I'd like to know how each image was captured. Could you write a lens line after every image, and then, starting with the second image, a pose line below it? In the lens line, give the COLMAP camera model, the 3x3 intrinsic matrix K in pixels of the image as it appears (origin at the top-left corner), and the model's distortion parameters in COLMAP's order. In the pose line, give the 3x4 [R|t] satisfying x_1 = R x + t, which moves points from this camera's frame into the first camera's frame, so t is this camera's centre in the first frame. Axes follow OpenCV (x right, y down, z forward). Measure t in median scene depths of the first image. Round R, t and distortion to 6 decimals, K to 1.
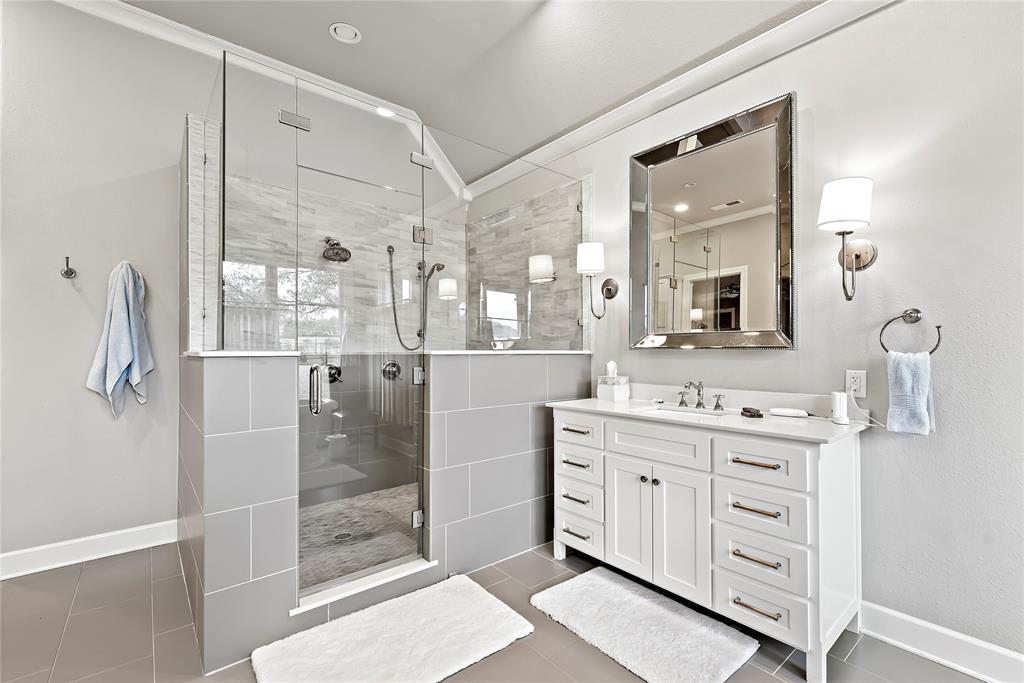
lens RADIAL K [[451.4, 0, 514.0], [0, 451.4, 344.1], [0, 0, 1]] dist [0.016340, -0.000132]
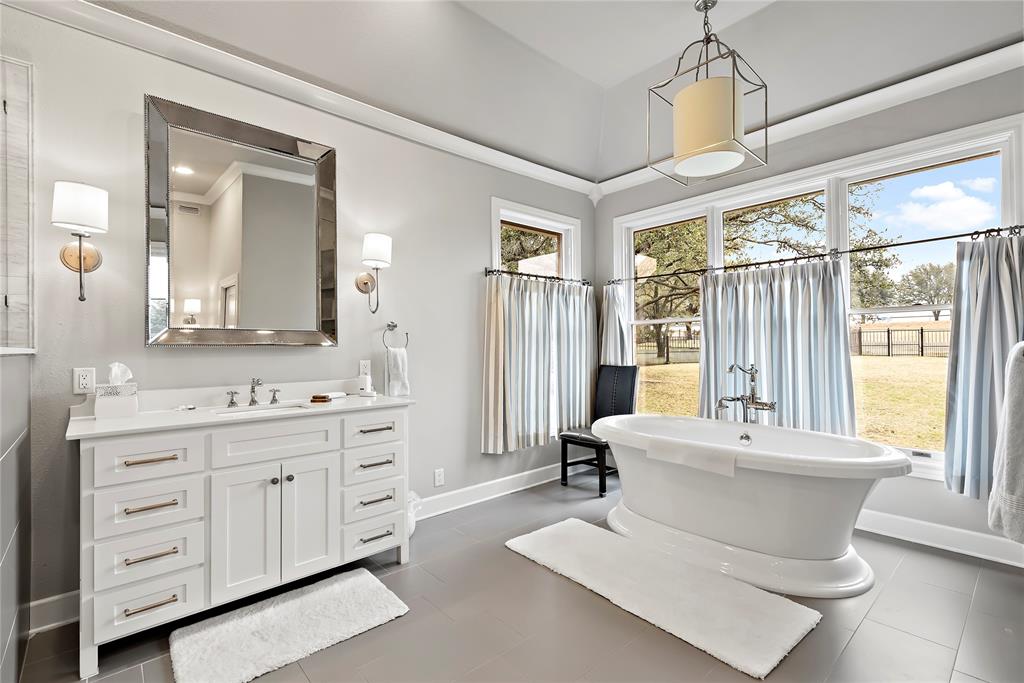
lens RADIAL K [[451.4, 0, 512.4], [0, 451.4, 345.3], [0, 0, 1]] dist [0.016340, -0.000132]
pose [[-0.025124, 0.008610, 0.999647, -0.638244], [-0.003595, 0.999956, -0.008703, 0.017338], [-0.999678, -0.003813, -0.025092, 0.487600]]
